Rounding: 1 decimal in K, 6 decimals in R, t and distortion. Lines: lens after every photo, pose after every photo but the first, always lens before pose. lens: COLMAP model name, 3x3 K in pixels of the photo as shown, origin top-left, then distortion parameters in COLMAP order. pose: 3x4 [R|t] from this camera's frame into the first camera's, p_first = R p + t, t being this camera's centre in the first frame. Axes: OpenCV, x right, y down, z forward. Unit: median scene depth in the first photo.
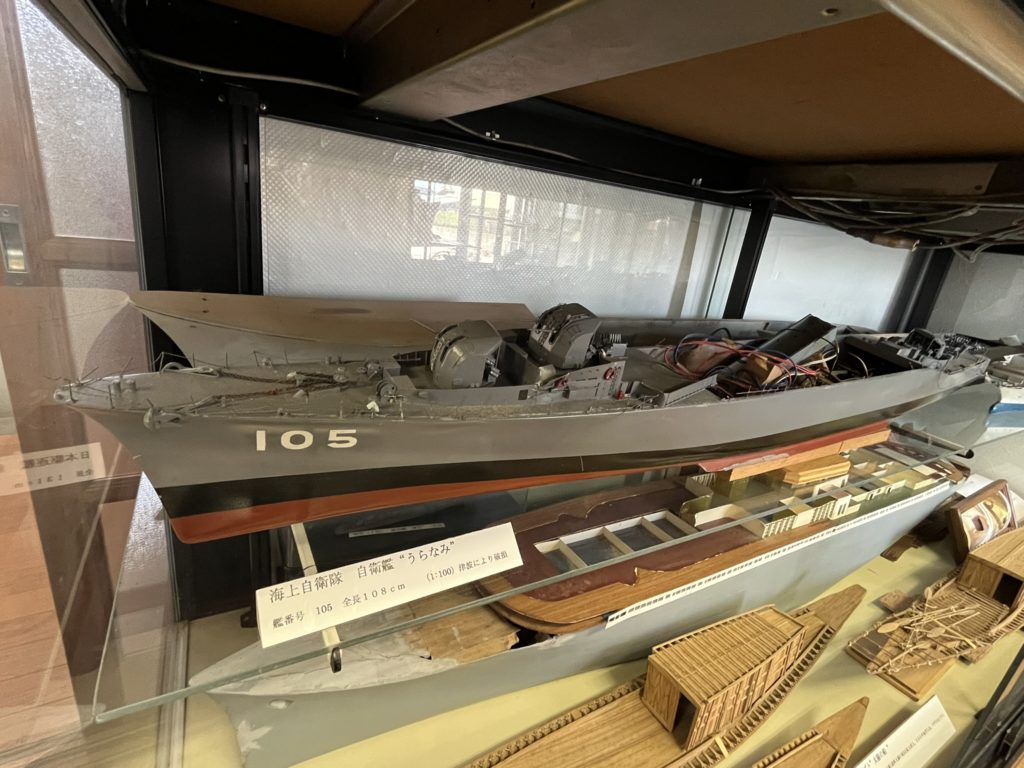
lens RADIAL K [[482.2, 0, 507.0], [0, 482.2, 378.8], [0, 0, 1]] dist [0.011093, 0.000257]
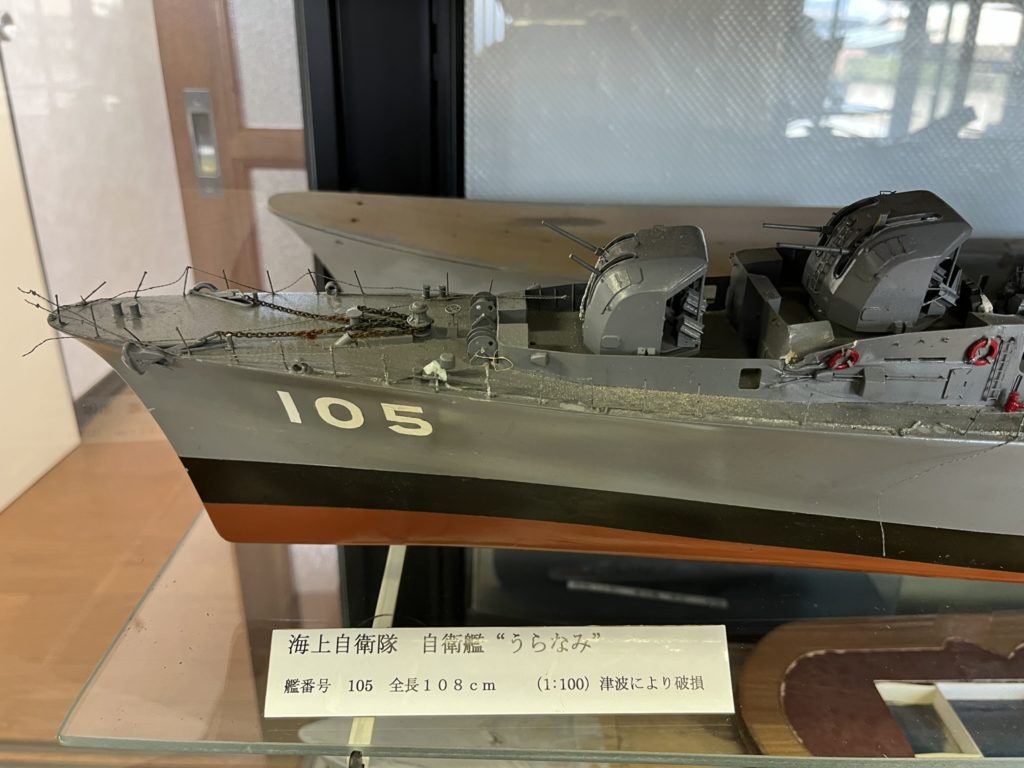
lens RADIAL K [[791.5, 0, 515.9], [0, 791.5, 386.7], [0, 0, 1]] dist [0.040324, -0.062756]
pose [[0.867727, 0.098073, -0.487269, 0.219183], [-0.073508, 0.994881, 0.069339, 0.002945], [0.491575, -0.024349, 0.870495, 0.176020]]
